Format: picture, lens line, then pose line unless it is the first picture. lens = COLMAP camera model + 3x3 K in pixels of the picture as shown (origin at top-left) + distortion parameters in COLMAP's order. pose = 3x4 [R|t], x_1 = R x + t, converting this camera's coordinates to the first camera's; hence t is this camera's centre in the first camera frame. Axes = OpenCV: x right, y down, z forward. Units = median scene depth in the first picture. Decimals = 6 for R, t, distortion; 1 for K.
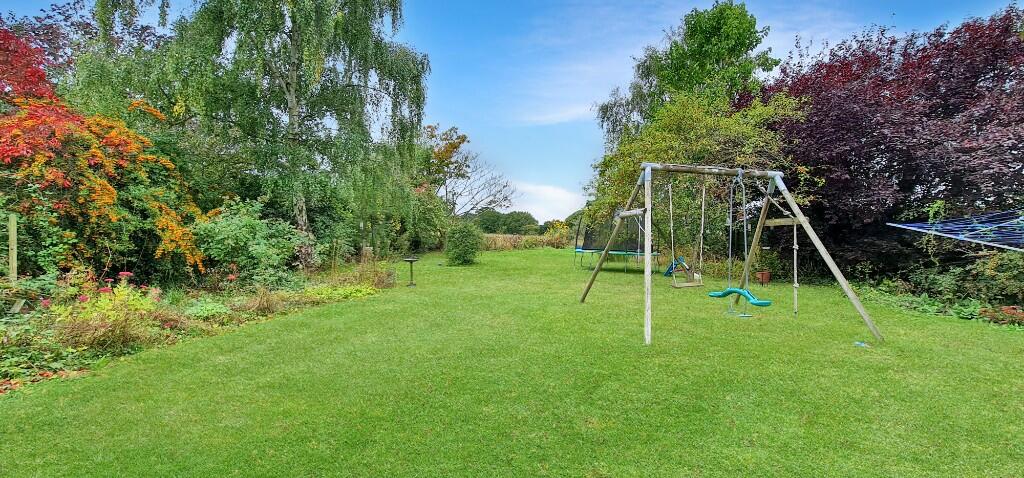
lens RADIAL K [[418.8, 0, 515.5], [0, 418.8, 235.5], [0, 0, 1]] dist [0.001136, 0.000332]
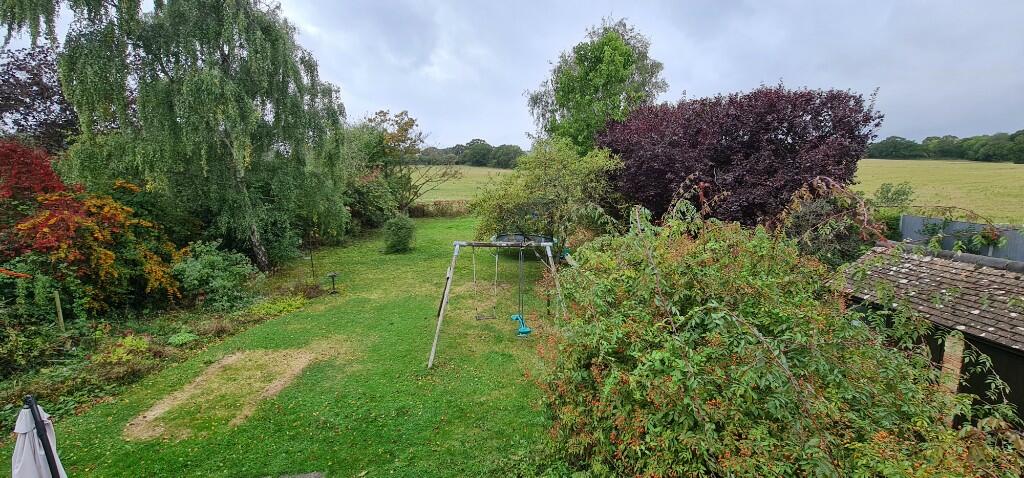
lens RADIAL K [[414.0, 0, 511.2], [0, 414.0, 224.8], [0, 0, 1]] dist [0.001835, 0.000229]
pose [[0.999977, -0.006448, 0.002313, 0.428905], [0.006047, 0.989516, 0.144297, -0.380041], [-0.003219, -0.144279, 0.989532, -0.422490]]
